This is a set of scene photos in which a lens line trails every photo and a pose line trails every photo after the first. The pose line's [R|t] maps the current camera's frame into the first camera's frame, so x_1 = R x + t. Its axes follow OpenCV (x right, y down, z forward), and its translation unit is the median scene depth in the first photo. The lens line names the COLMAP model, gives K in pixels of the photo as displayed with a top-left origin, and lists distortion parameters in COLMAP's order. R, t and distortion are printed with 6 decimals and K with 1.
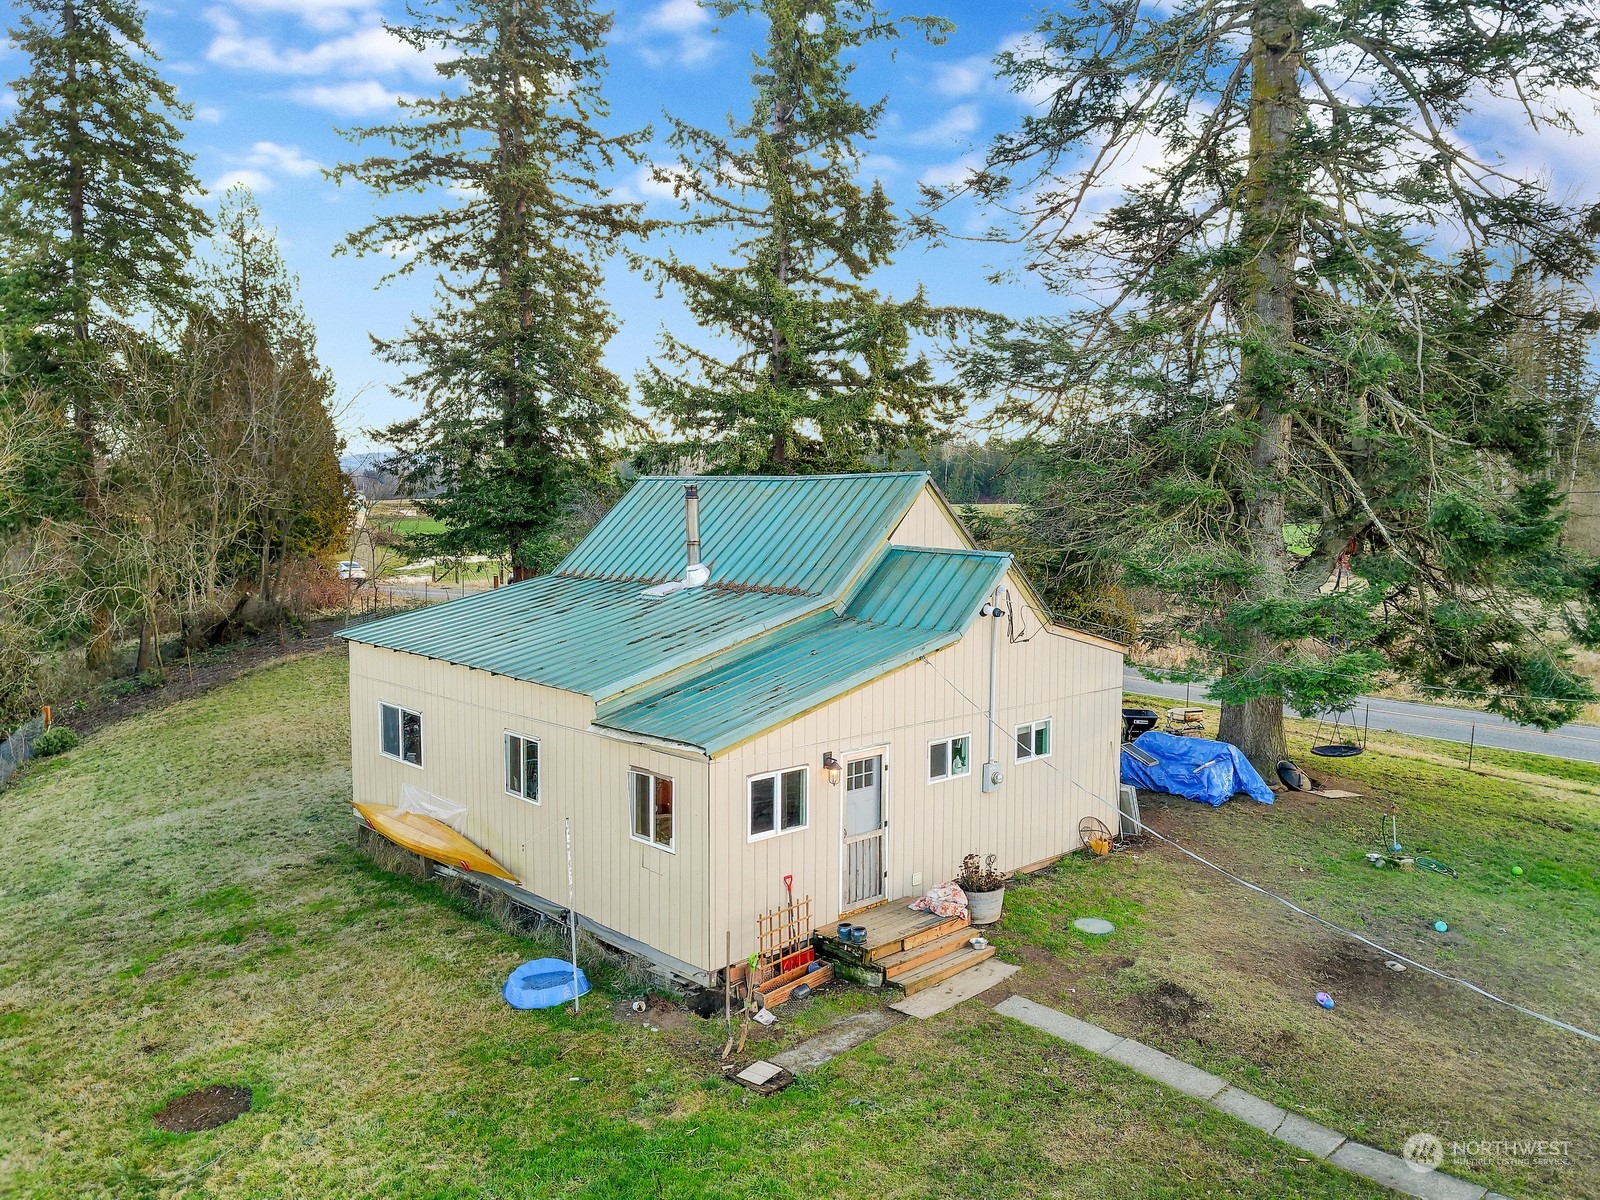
lens RADIAL K [[1276.1, 0, 808.6], [0, 1276.1, 594.3], [0, 0, 1]] dist [0.002300, -0.000374]
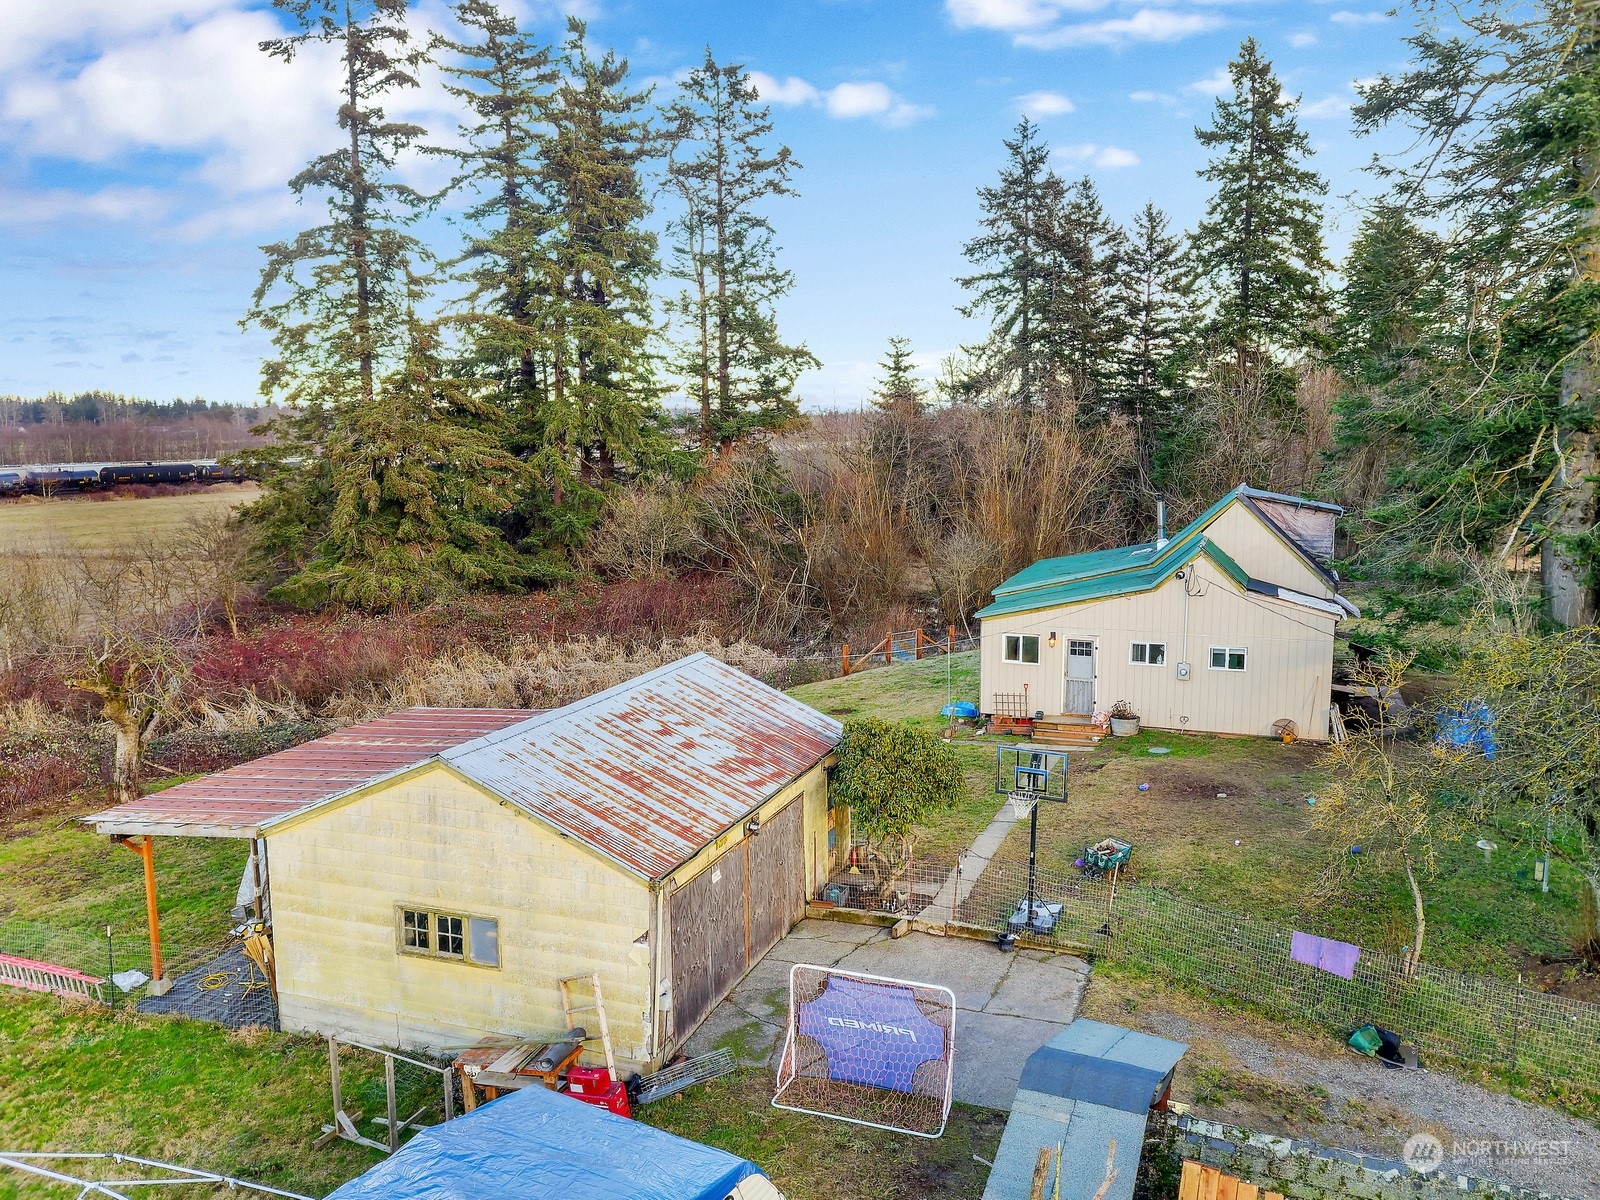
lens RADIAL K [[1270.6, 0, 822.7], [0, 1270.6, 602.2], [0, 0, 1]] dist [0.004003, -0.000883]
pose [[0.452401, 0.120228, -0.883674, 0.664861], [-0.075681, 0.992472, 0.096285, -0.037721], [0.888598, 0.023318, 0.458094, -0.112035]]
